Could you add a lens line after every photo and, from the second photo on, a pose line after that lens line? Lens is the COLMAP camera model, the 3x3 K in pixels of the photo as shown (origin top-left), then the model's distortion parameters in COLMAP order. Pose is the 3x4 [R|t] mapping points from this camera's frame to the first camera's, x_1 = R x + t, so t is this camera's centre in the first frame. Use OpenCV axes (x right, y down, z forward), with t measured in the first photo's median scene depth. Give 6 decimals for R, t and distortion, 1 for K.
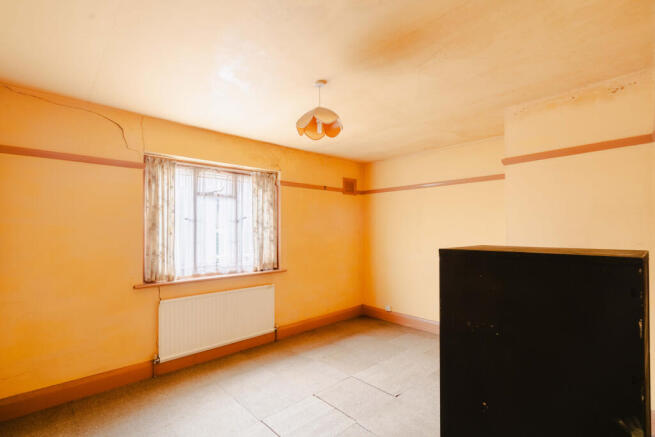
lens RADIAL K [[300.2, 0, 329.0], [0, 300.2, 227.8], [0, 0, 1]] dist [0.000473, 0.000534]
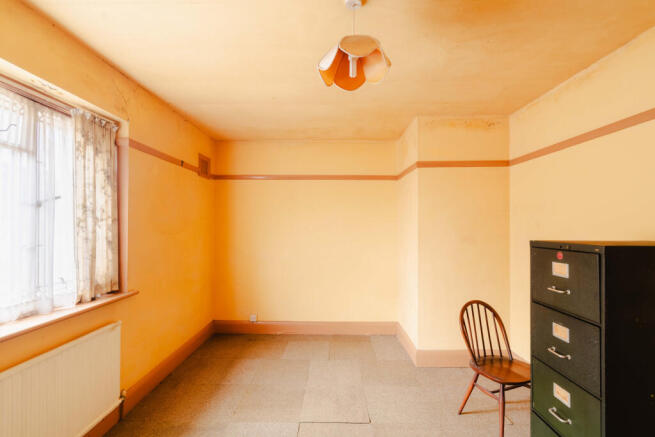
lens RADIAL K [[294.3, 0, 327.1], [0, 294.3, 222.6], [0, 0, 1]] dist [0.001830, 0.000402]
pose [[0.701520, 0.012794, 0.712535, -0.304040], [-0.010643, 0.999915, -0.007475, 0.005711], [-0.712570, -0.002340, 0.701597, 0.337673]]
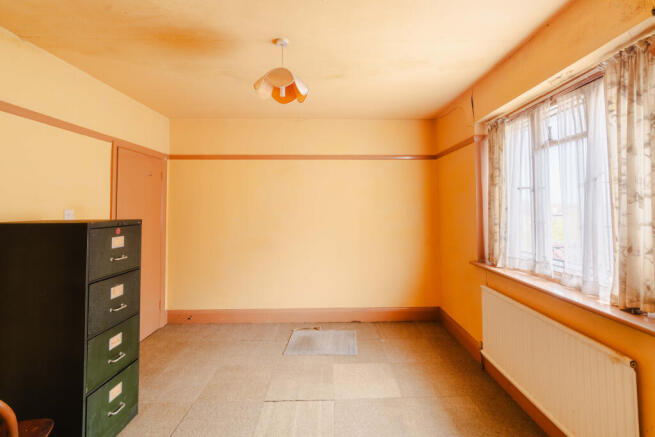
lens RADIAL K [[305.1, 0, 328.7], [0, 305.1, 196.9], [0, 0, 1]] dist [0.000250, 0.000102]
pose [[-0.679619, -0.021354, -0.733254, 0.309825], [0.013696, 0.999033, -0.041788, 0.012055], [0.733437, -0.038442, -0.678669, 0.983789]]
